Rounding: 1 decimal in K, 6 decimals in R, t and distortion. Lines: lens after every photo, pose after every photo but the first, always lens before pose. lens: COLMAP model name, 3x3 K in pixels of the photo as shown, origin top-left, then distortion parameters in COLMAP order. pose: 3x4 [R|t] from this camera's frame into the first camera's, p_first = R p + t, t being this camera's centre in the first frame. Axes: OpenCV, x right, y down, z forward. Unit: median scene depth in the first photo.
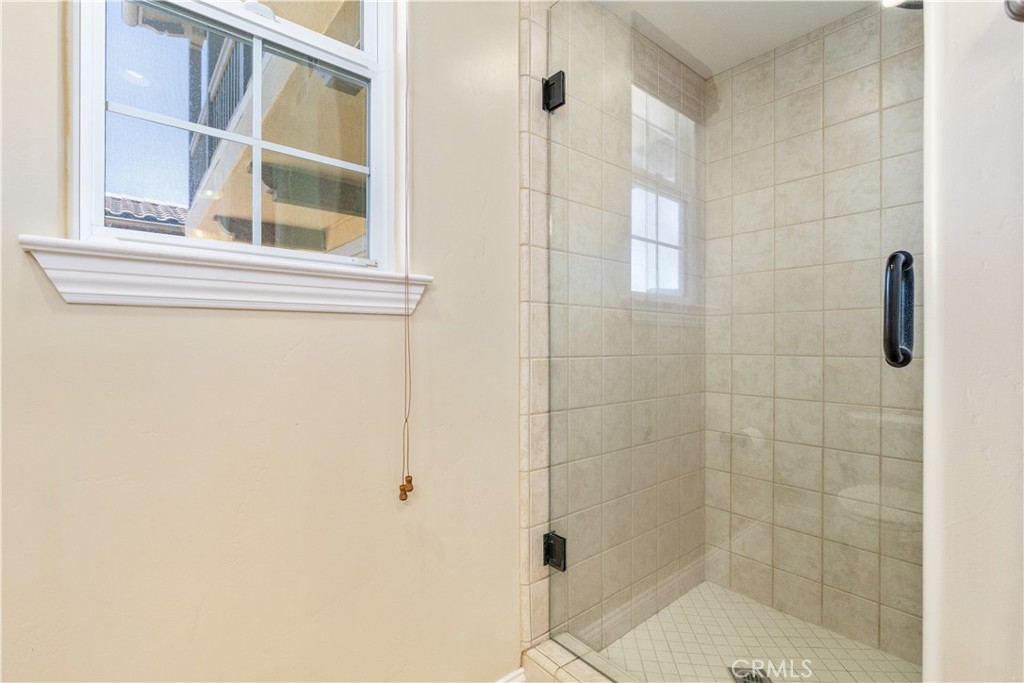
lens RADIAL K [[466.8, 0, 512.4], [0, 466.8, 339.8], [0, 0, 1]] dist [0.000816, -0.000158]
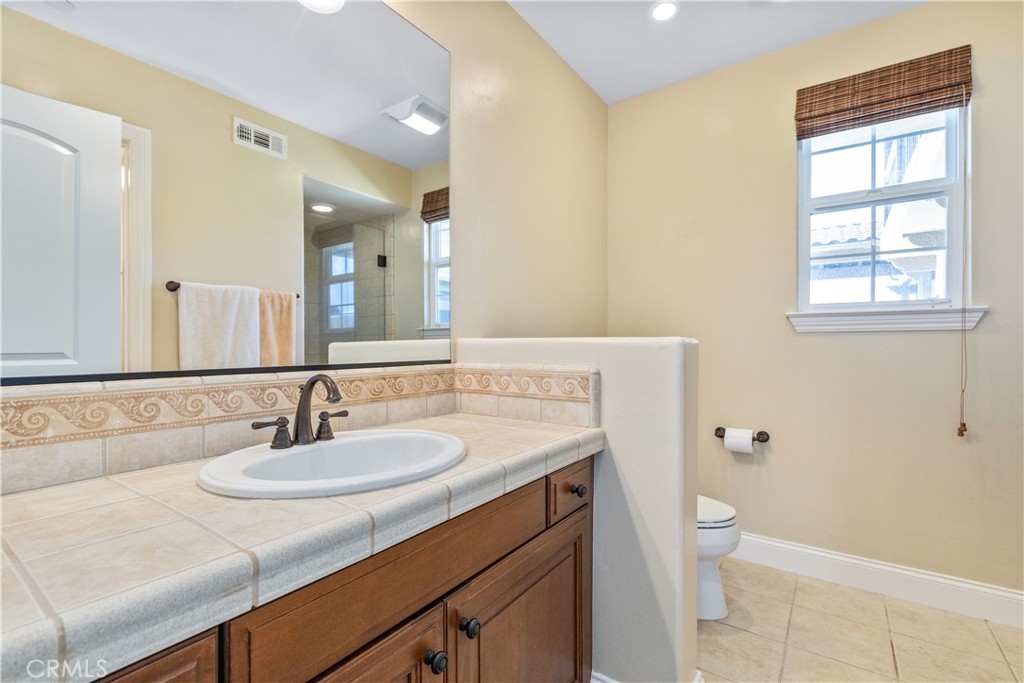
lens RADIAL K [[466.8, 0, 509.5], [0, 466.8, 343.0], [0, 0, 1]] dist [0.000816, -0.000158]
pose [[0.264656, -0.000036, -0.964343, 1.003736], [-0.001683, 0.999998, -0.000500, -0.001394], [0.964341, 0.001755, 0.264655, -1.090456]]
